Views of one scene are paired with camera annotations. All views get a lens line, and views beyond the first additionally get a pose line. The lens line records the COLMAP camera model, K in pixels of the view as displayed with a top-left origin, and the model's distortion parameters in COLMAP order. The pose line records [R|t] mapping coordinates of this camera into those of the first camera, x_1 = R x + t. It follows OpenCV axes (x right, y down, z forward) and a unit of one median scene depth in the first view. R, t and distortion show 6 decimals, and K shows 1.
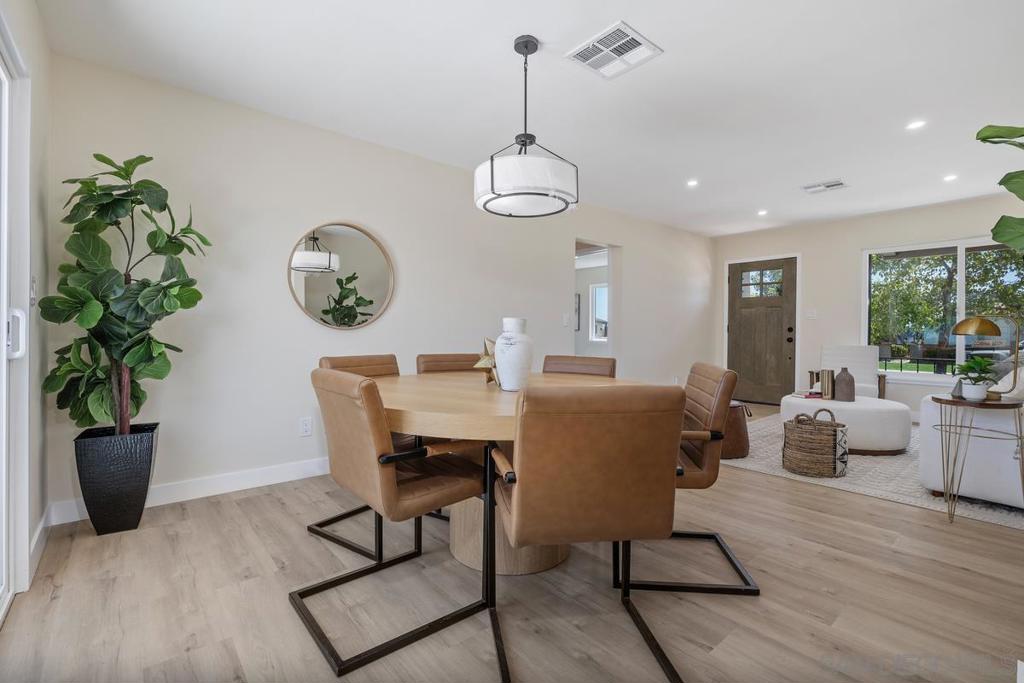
lens RADIAL K [[468.0, 0, 512.9], [0, 468.0, 328.8], [0, 0, 1]] dist [-0.000283, 0.000059]
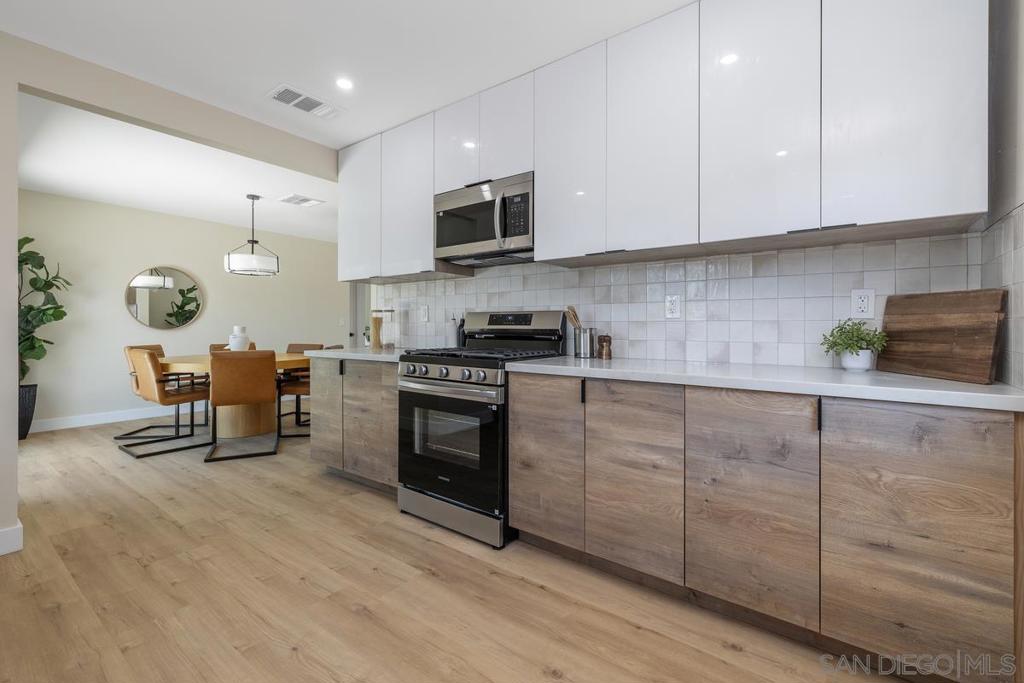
lens RADIAL K [[436.7, 0, 514.7], [0, 436.7, 325.9], [0, 0, 1]] dist [-0.000580, -0.000350]
pose [[0.968866, -0.006415, 0.247504, 0.626530], [0.005236, 0.999972, 0.005420, -0.023224], [-0.247532, -0.003955, 0.968872, -1.115858]]
